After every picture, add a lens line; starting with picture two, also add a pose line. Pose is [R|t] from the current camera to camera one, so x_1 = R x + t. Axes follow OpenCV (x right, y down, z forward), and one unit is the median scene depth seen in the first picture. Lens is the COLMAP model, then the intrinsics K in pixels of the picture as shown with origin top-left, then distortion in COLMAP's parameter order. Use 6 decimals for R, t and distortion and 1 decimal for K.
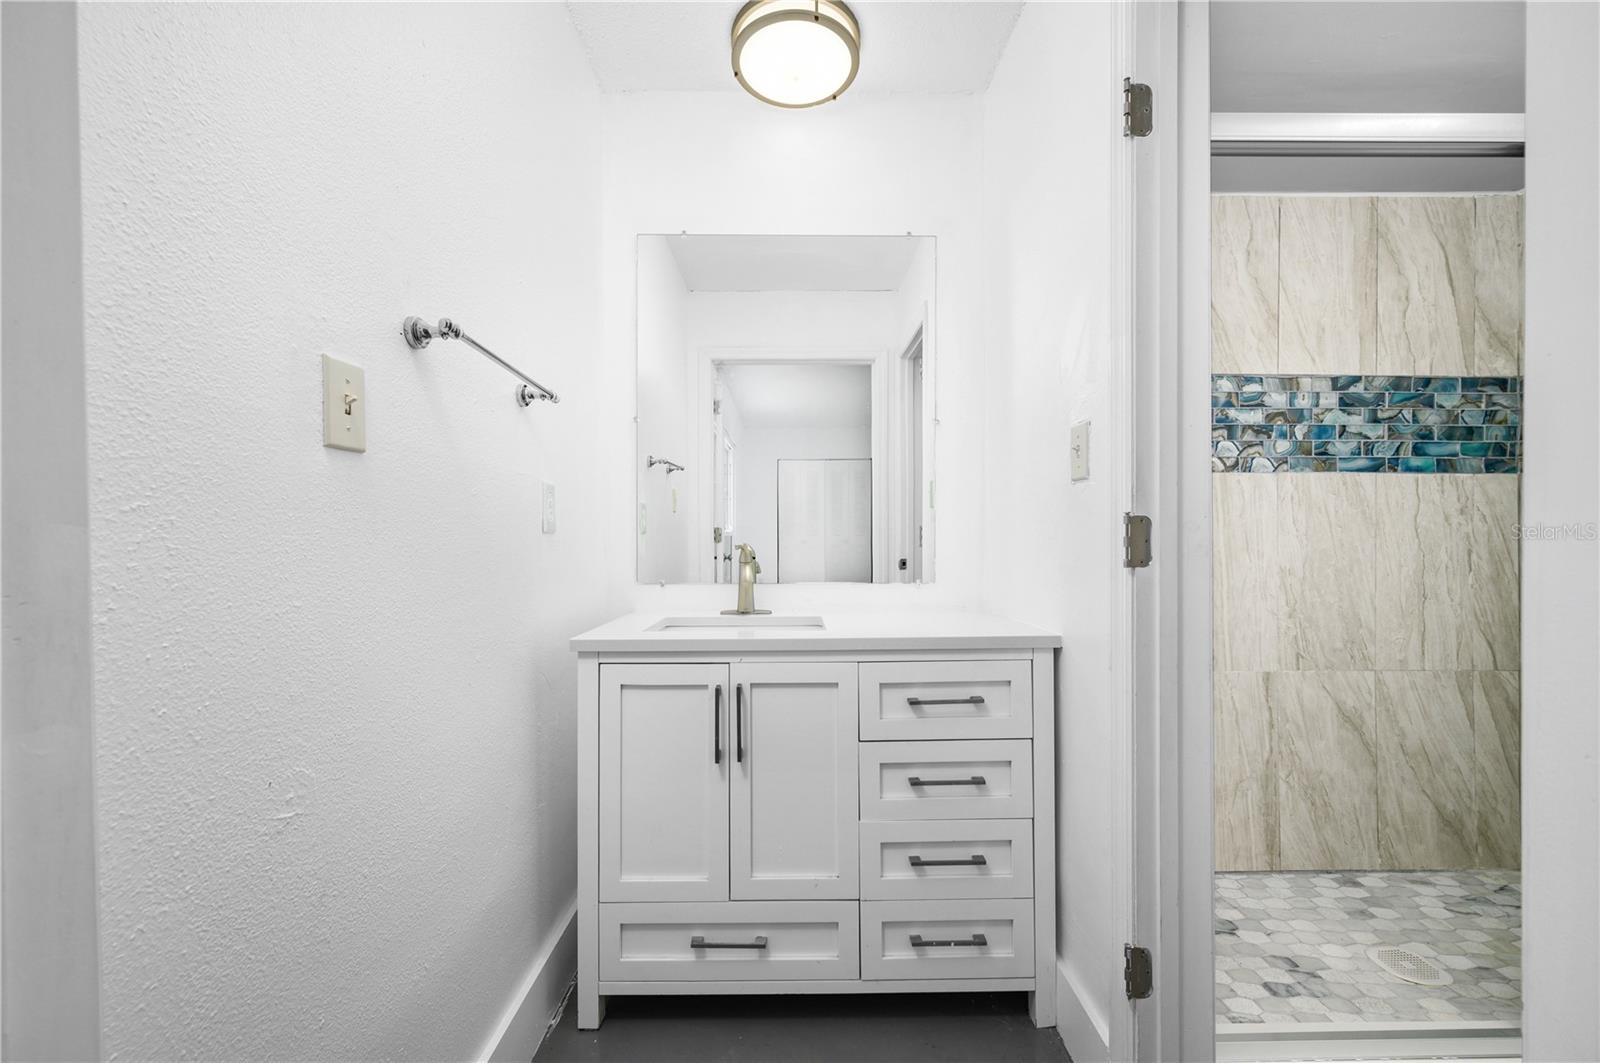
lens RADIAL K [[645.5, 0, 802.8], [0, 645.5, 536.8], [0, 0, 1]] dist [-0.006901, 0.001052]
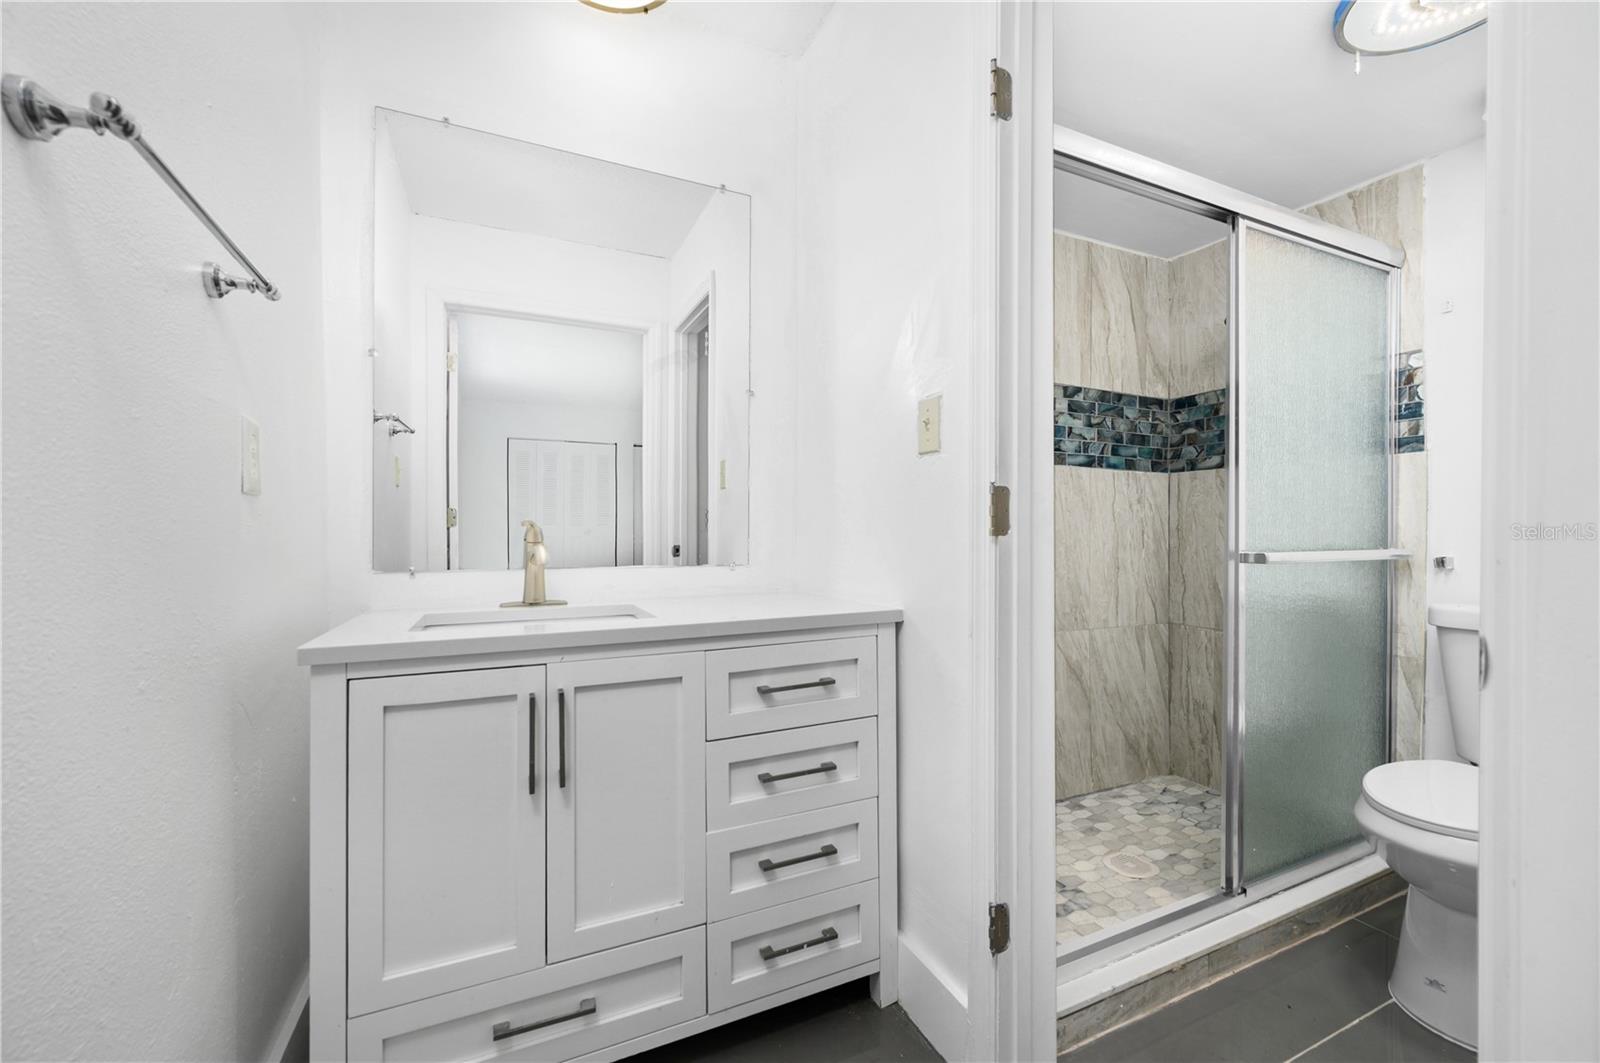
lens RADIAL K [[645.5, 0, 802.8], [0, 645.5, 532.3], [0, 0, 1]] dist [-0.006901, 0.001052]
pose [[0.907927, 0.002679, 0.419120, -0.158059], [-0.002800, 0.999996, -0.000326, 0.033770], [-0.419119, -0.000878, 0.907931, 0.152918]]
